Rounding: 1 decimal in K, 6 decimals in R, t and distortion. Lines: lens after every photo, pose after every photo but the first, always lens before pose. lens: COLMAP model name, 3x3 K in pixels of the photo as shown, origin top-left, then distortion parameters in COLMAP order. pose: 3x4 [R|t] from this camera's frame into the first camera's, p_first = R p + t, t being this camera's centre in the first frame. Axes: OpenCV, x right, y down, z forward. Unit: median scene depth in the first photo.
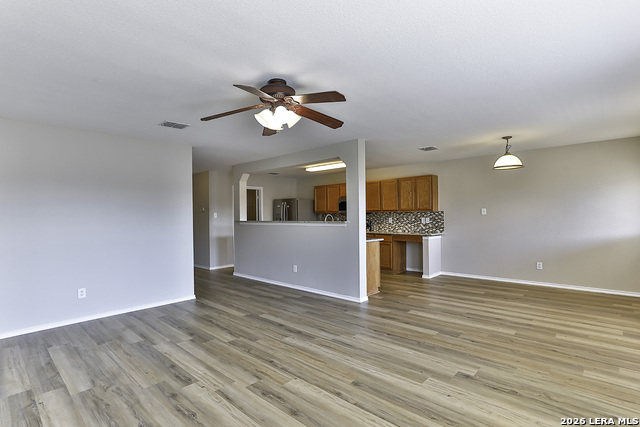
lens RADIAL K [[312.6, 0, 320.0], [0, 312.6, 215.9], [0, 0, 1]] dist [-0.014744, 0.003482]
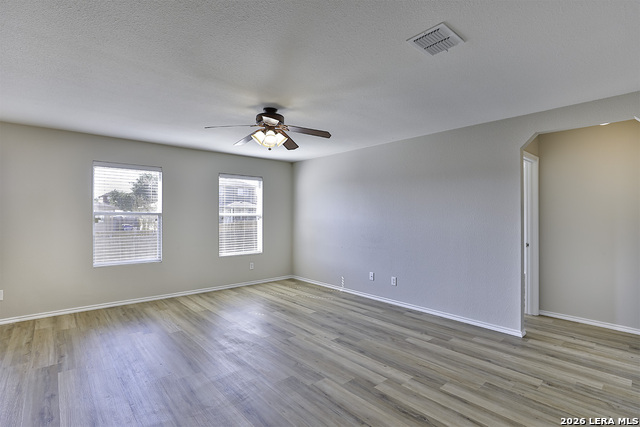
lens RADIAL K [[312.6, 0, 318.8], [0, 312.6, 216.4], [0, 0, 1]] dist [-0.014744, 0.003482]
pose [[-0.994356, 0.012571, 0.105348, -0.365420], [0.013318, 0.999891, 0.006393, -0.014094], [-0.105256, 0.007760, -0.994415, 1.761326]]
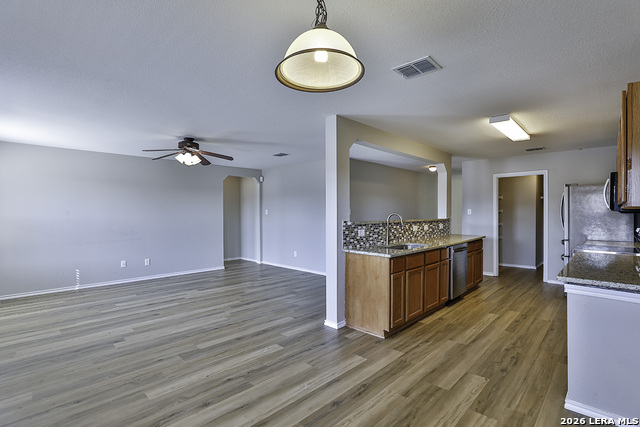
lens RADIAL K [[312.6, 0, 318.1], [0, 312.6, 213.9], [0, 0, 1]] dist [-0.014744, 0.003482]
pose [[-0.030934, 0.016808, -0.999380, 1.310494], [0.005278, 0.999847, 0.016652, -0.030345], [0.999508, -0.004760, -0.031018, 1.422101]]
